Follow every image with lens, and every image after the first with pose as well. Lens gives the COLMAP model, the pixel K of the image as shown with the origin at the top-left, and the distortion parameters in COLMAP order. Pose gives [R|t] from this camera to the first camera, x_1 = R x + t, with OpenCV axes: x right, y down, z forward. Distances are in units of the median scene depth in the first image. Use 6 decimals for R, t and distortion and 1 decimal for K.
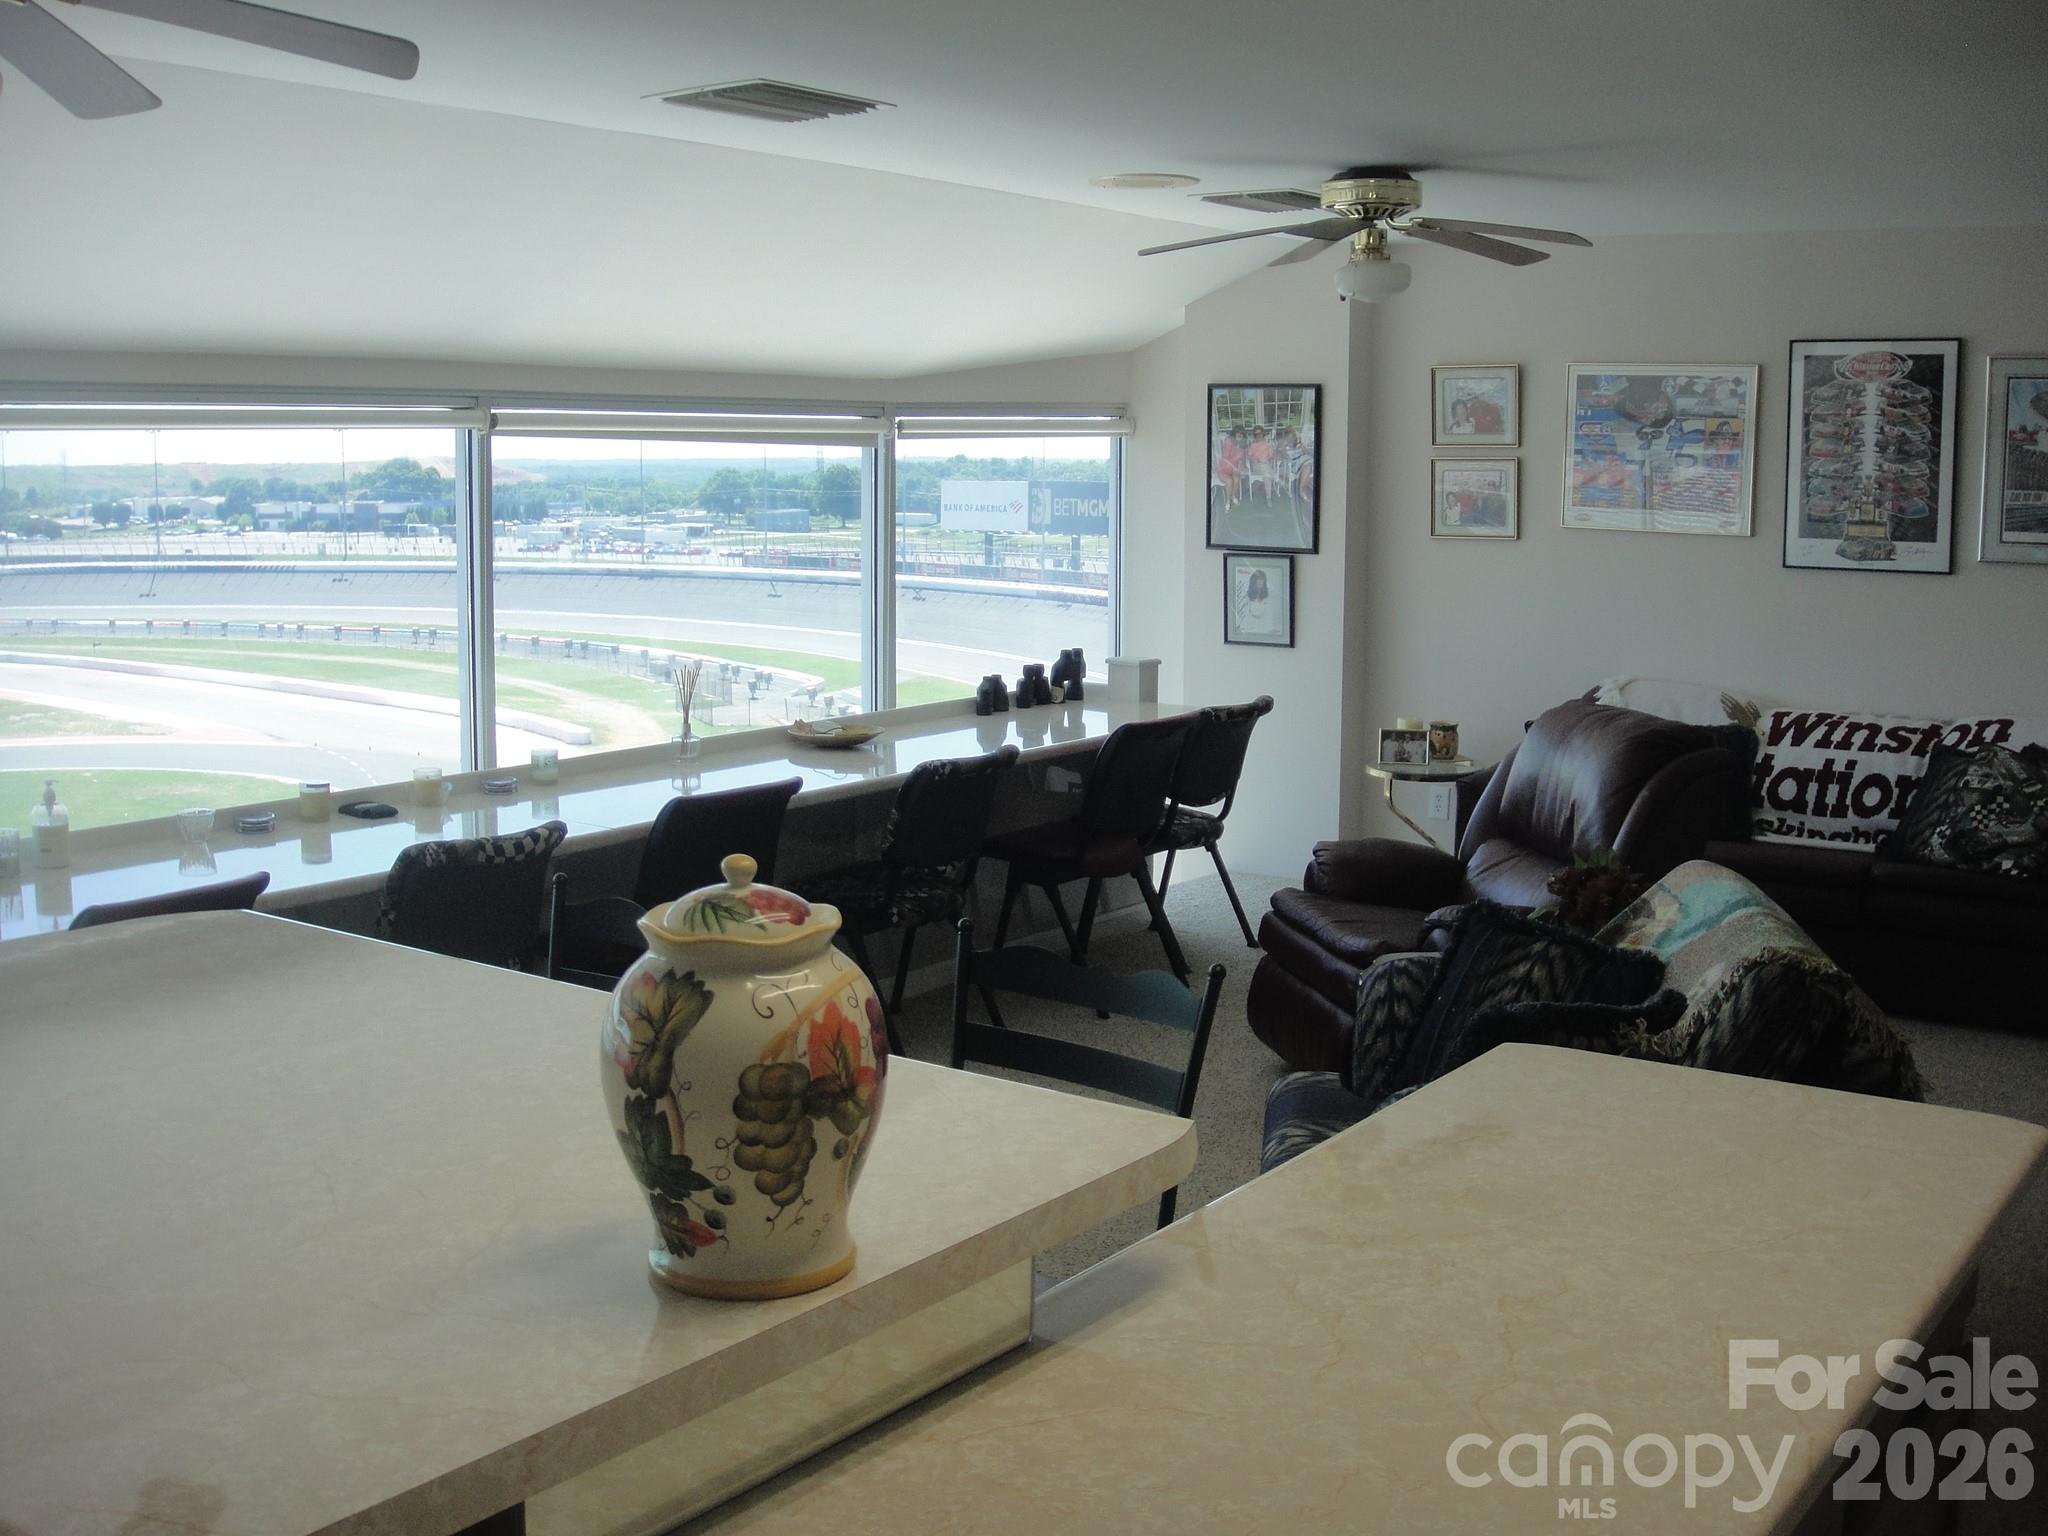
lens RADIAL K [[2170.2, 0, 1028.3], [0, 2170.2, 770.7], [0, 0, 1]] dist [-0.148884, 0.000000]
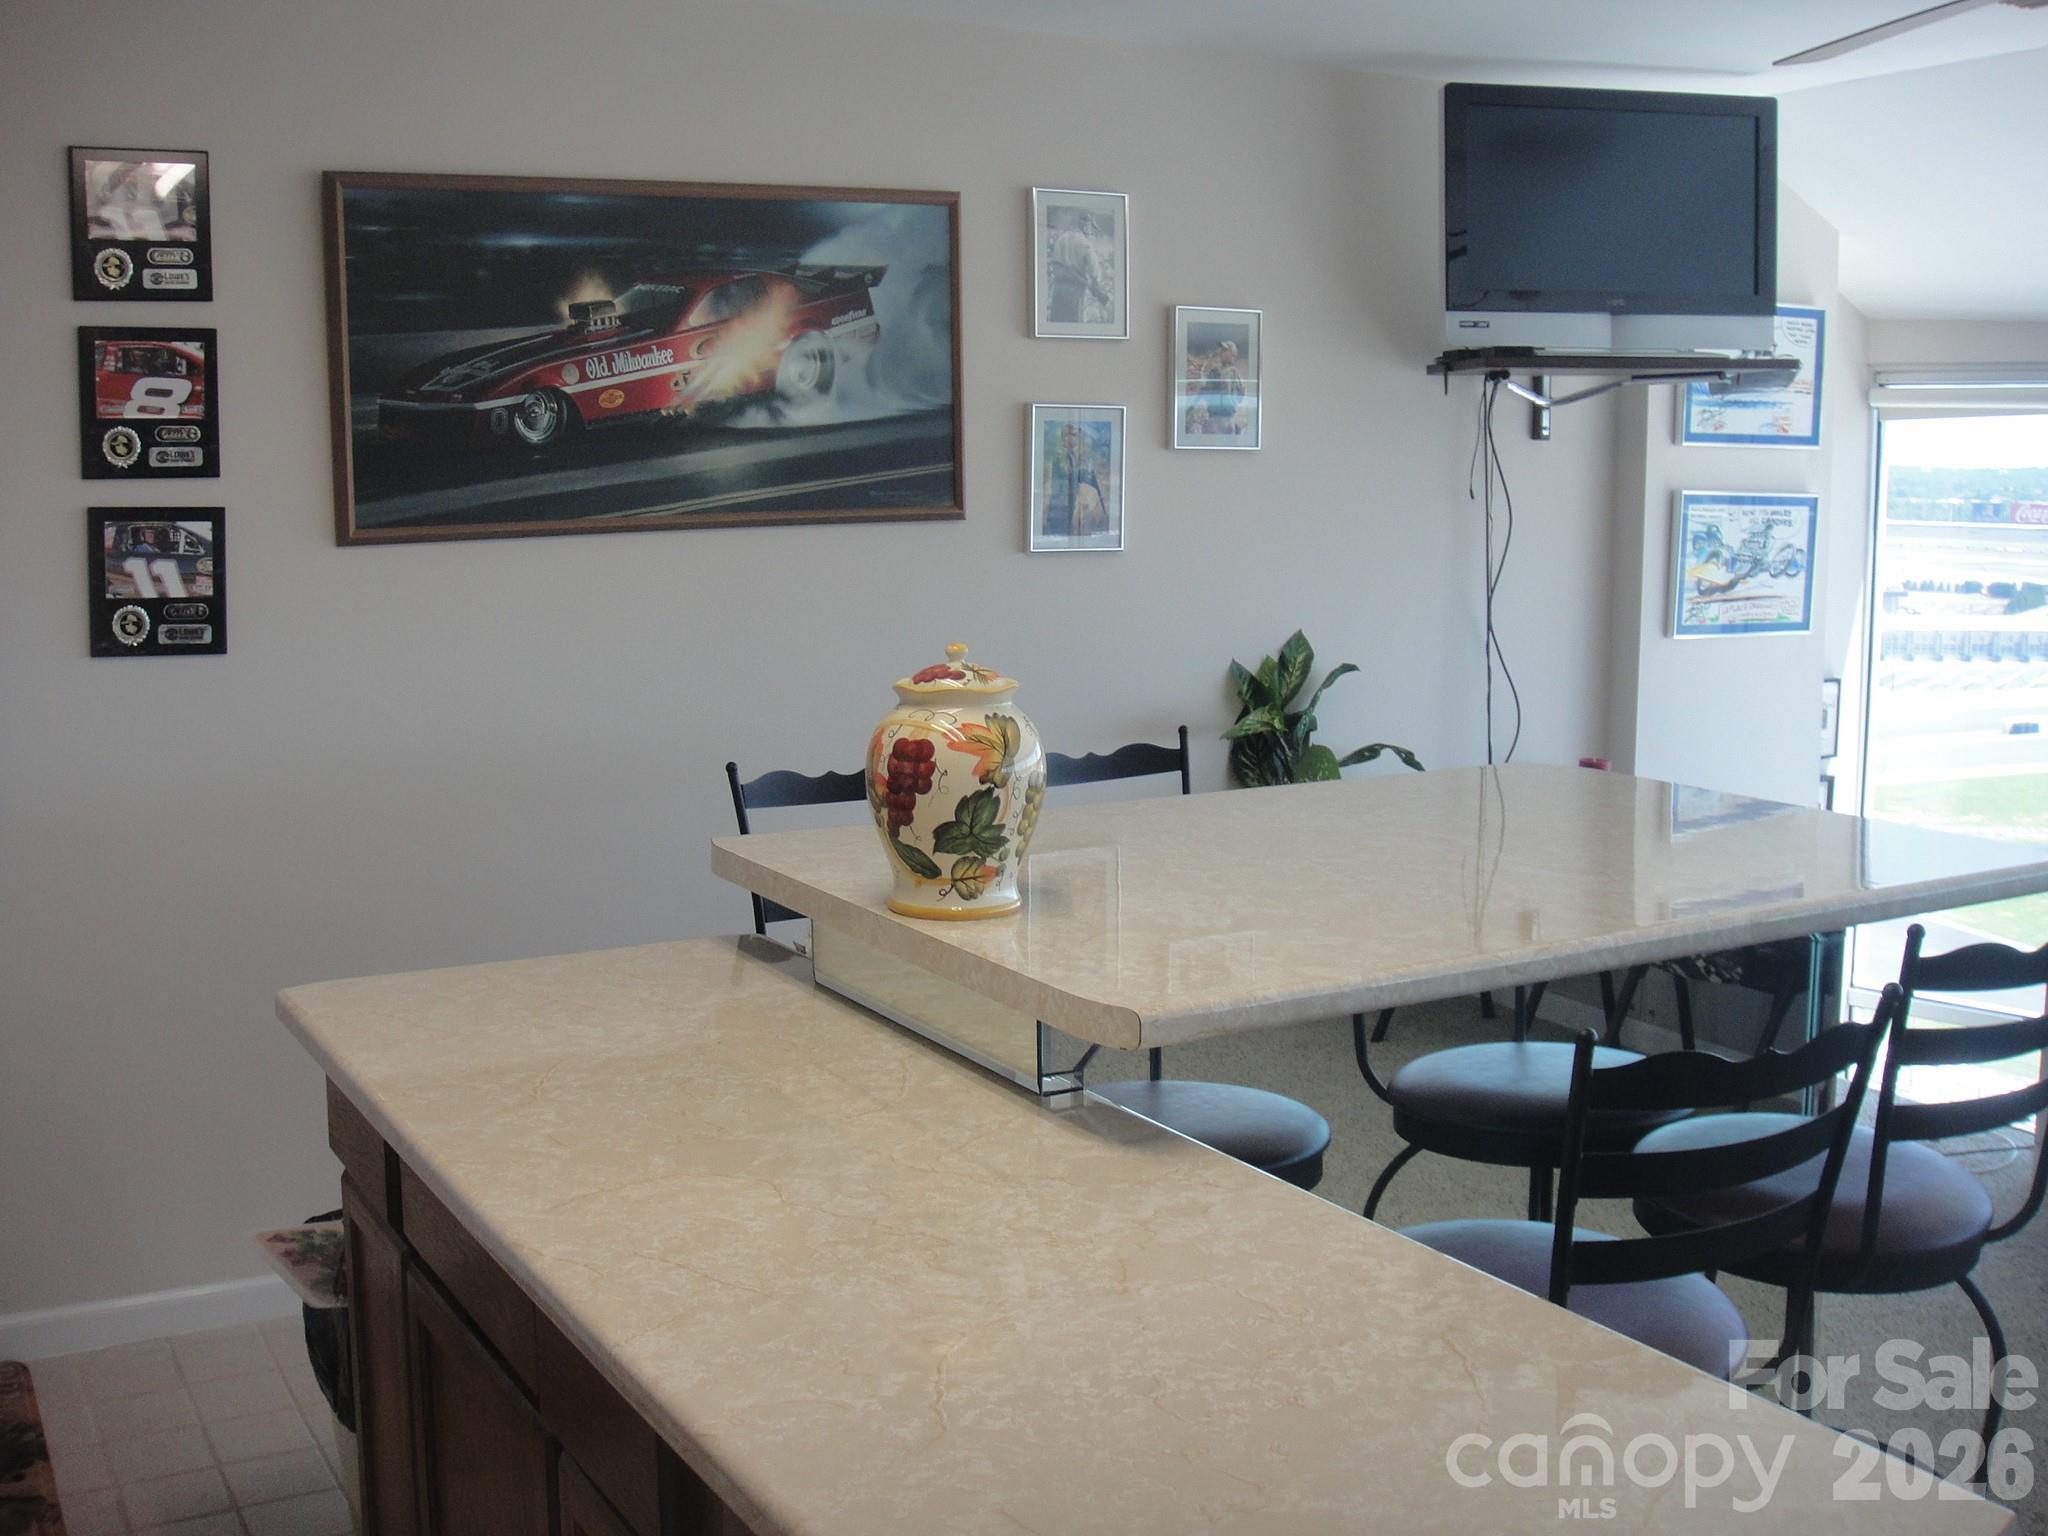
lens RADIAL K [[2170.2, 0, 1019.3], [0, 2170.2, 767.0], [0, 0, 1]] dist [-0.148884, 0.000000]
pose [[-0.406353, 0.126547, -0.904911, 0.289533], [-0.132899, 0.971645, 0.195559, -0.042605], [0.904000, 0.199728, -0.378013, 0.368582]]
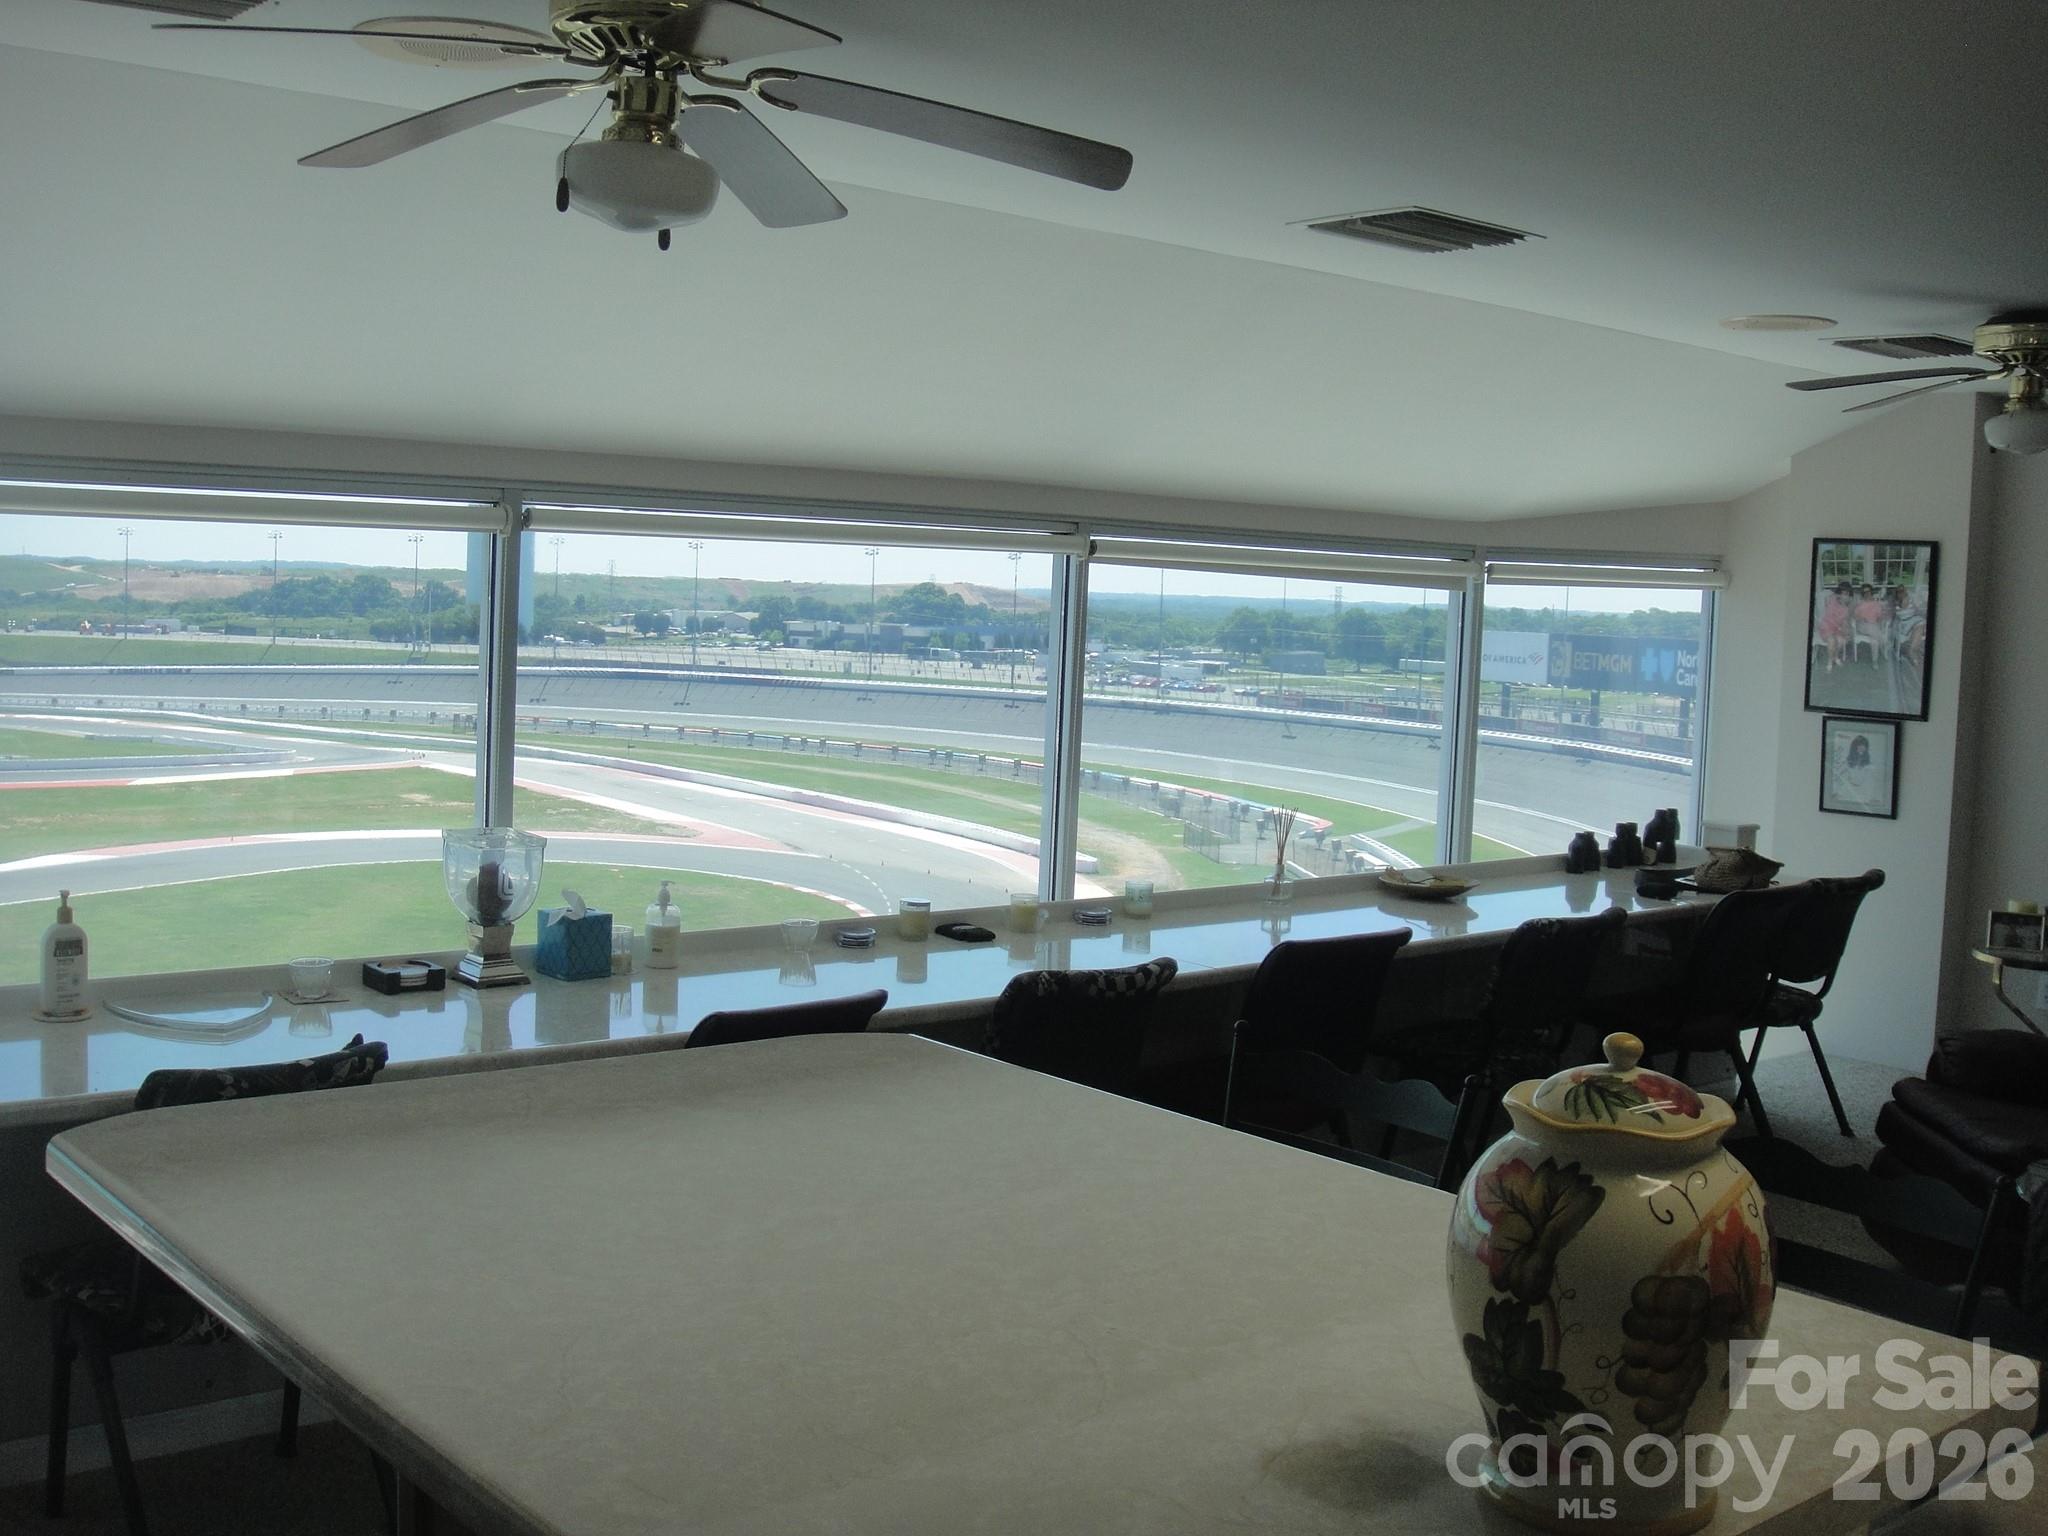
lens RADIAL K [[2170.2, 0, 1006.5], [0, 2170.2, 752.4], [0, 0, 1]] dist [-0.148884, 0.000000]
pose [[0.969643, 0.049741, -0.239413, -0.037599], [-0.067086, 0.995638, -0.064848, -0.000291], [0.235143, 0.078940, 0.968750, 0.018589]]
